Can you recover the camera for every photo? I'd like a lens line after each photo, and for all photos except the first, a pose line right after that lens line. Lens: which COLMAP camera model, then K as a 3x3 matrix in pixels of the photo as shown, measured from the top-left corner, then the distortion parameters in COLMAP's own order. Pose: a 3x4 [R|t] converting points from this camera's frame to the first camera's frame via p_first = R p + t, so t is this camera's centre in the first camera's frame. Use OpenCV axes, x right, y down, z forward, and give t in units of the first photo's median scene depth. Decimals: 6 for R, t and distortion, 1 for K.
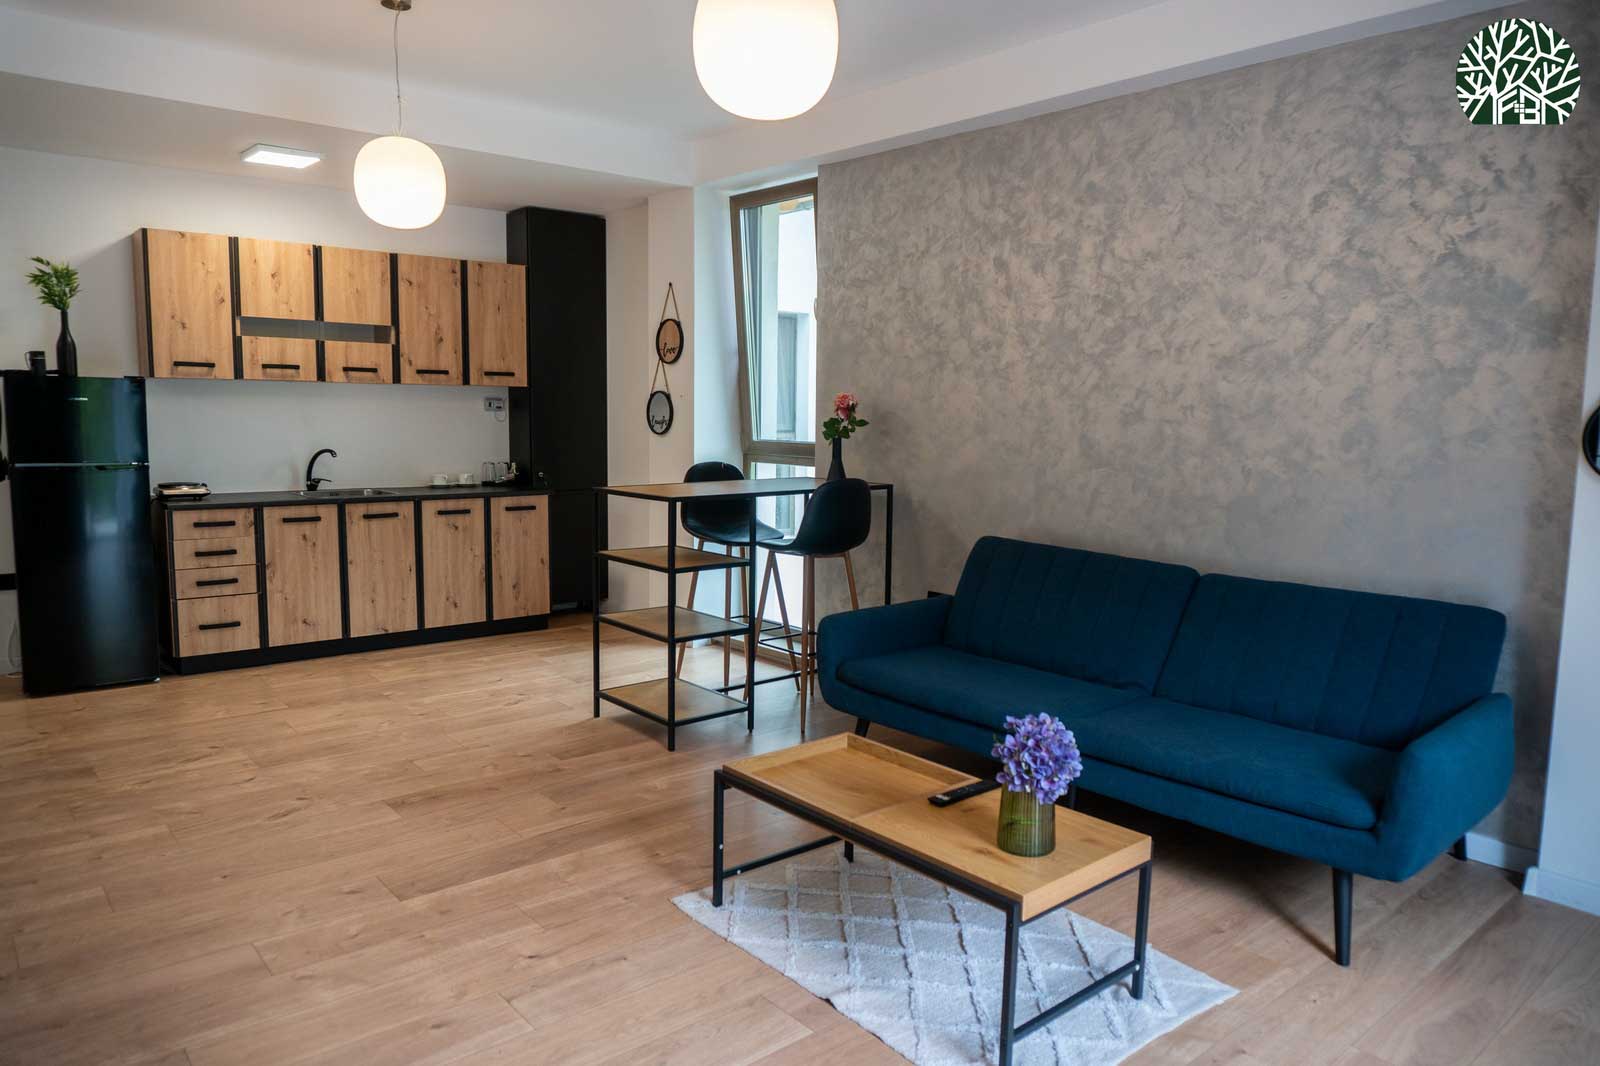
lens RADIAL K [[1066.4, 0, 802.2], [0, 1066.4, 529.3], [0, 0, 1]] dist [-0.019155, -0.000584]
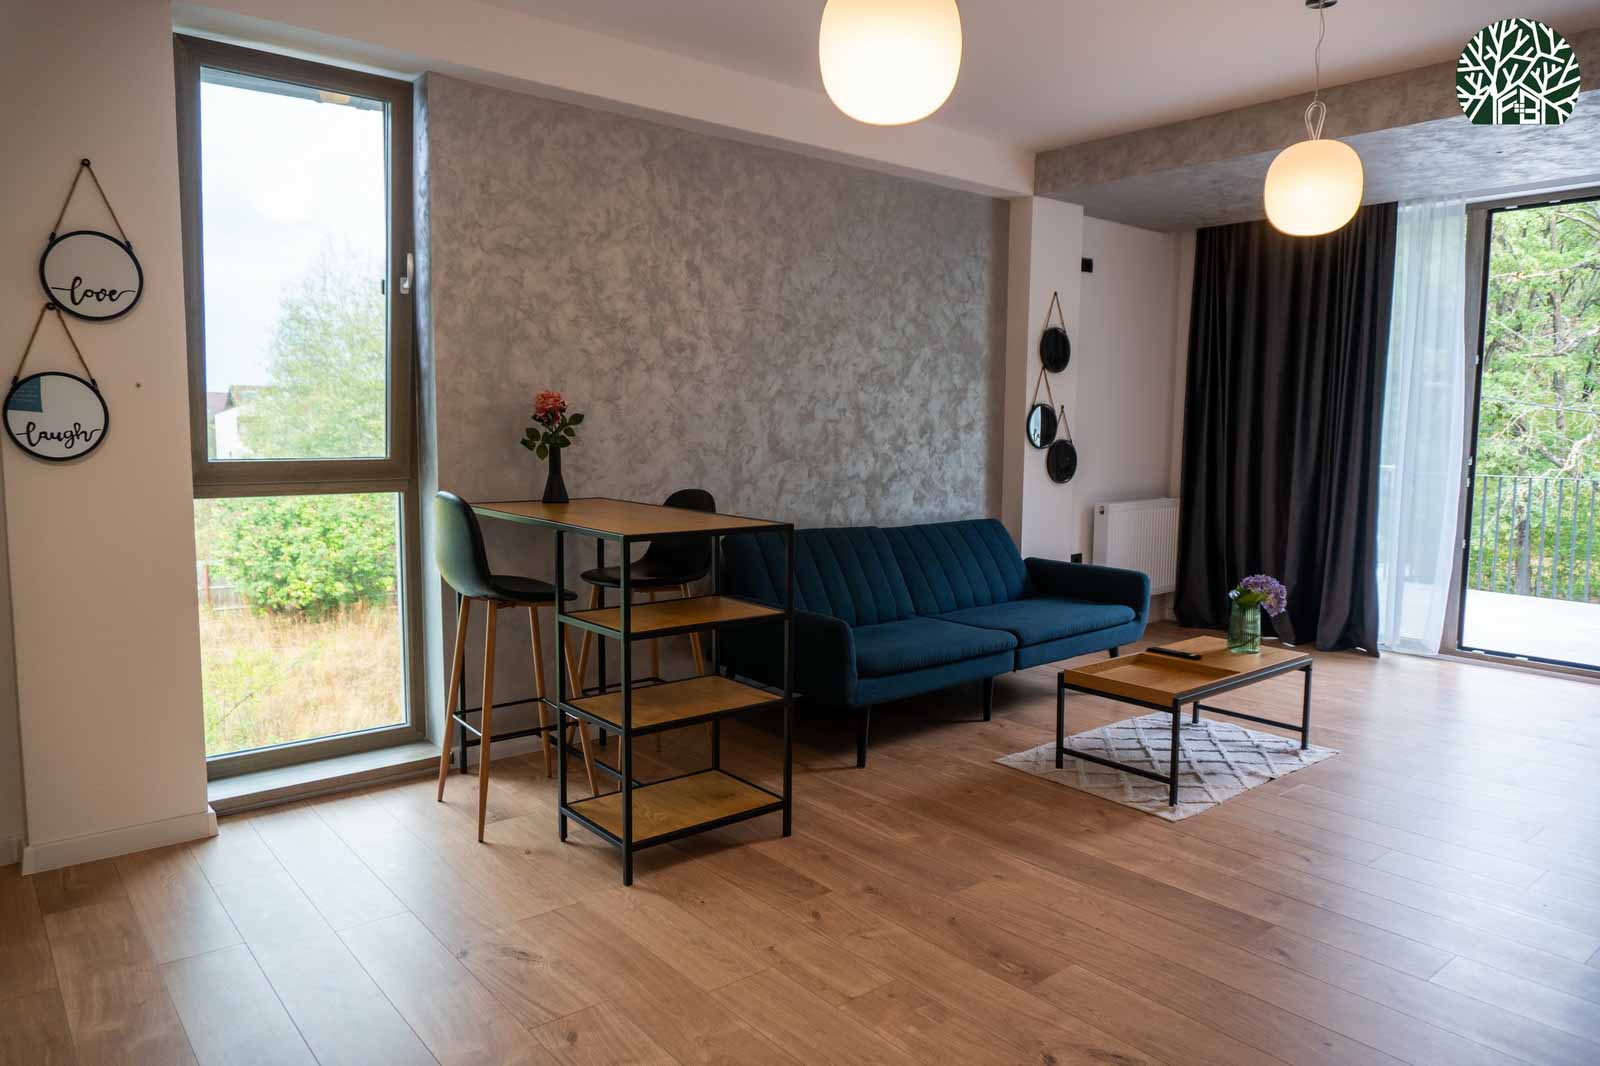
lens RADIAL K [[1066.4, 0, 802.2], [0, 1066.4, 529.3], [0, 0, 1]] dist [-0.019155, -0.000584]
pose [[0.012019, -0.114083, 0.993399, -0.919848], [0.104612, 0.988162, 0.112216, -0.114239], [-0.994440, 0.102573, 0.023811, 0.966566]]
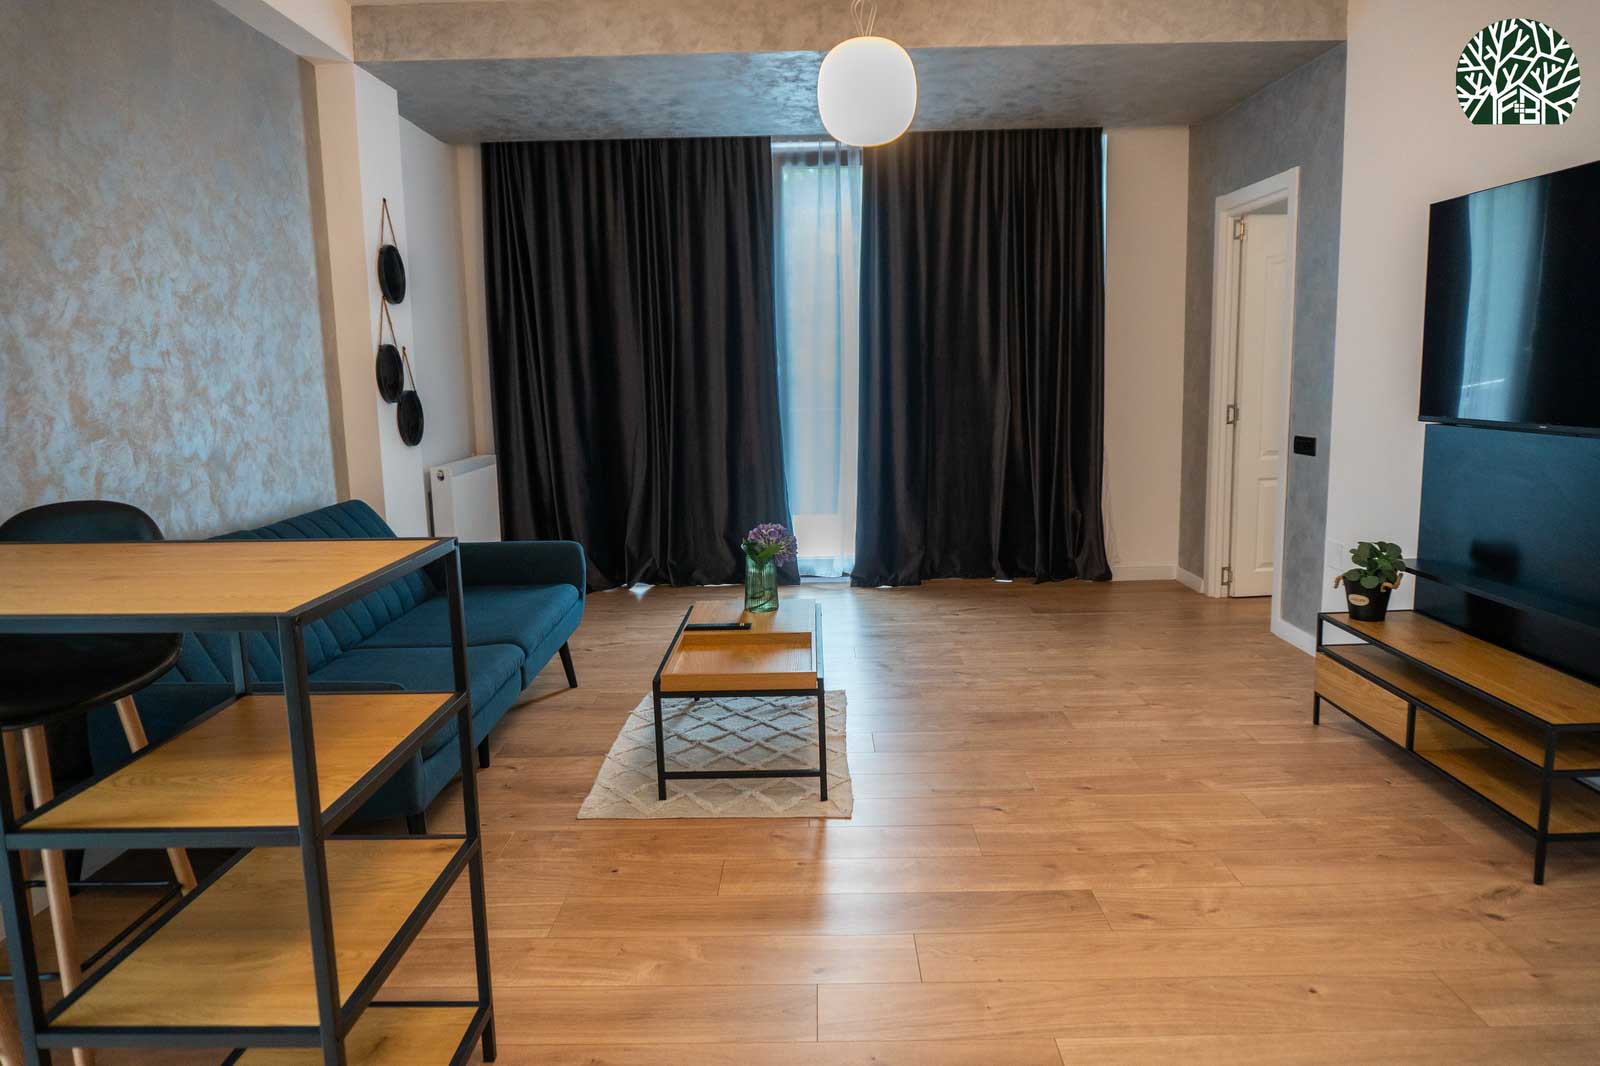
lens RADIAL K [[1066.4, 0, 802.2], [0, 1066.4, 529.3], [0, 0, 1]] dist [-0.019155, -0.000584]
pose [[-0.755695, -0.093259, 0.648249, -0.527793], [0.086113, 0.967067, 0.239512, -0.127750], [-0.649237, 0.236821, -0.722777, 1.223672]]
